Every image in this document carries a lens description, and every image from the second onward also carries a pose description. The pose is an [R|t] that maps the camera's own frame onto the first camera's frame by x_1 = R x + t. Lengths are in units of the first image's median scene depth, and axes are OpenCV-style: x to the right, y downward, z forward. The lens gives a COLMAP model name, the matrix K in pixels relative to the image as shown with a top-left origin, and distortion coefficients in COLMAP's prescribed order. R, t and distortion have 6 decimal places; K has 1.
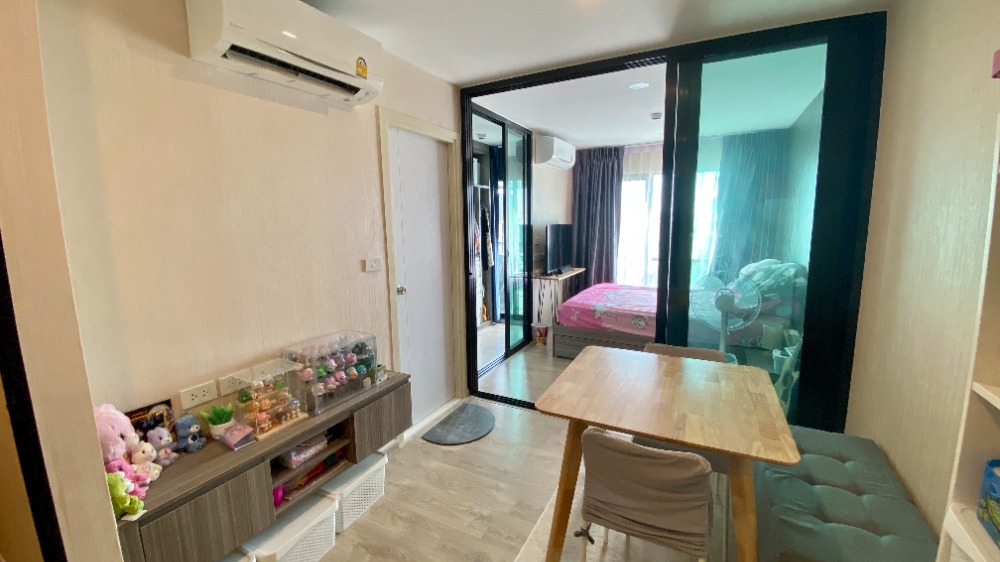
lens RADIAL K [[402.8, 0, 495.0], [0, 402.8, 279.9], [0, 0, 1]] dist [0.012962, -0.015313]
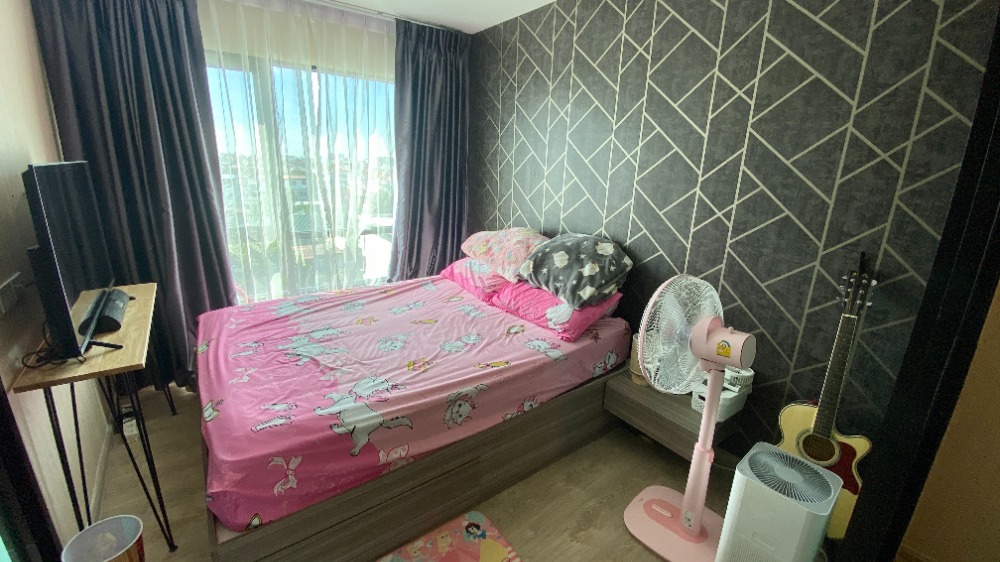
lens RADIAL K [[402.8, 0, 496.4], [0, 402.8, 281.3], [0, 0, 1]] dist [0.012962, -0.015313]
pose [[0.416933, -0.222540, 0.881273, 0.033230], [0.098393, 0.974917, 0.199637, -0.128979], [-0.903596, 0.003475, 0.428372, 0.917516]]
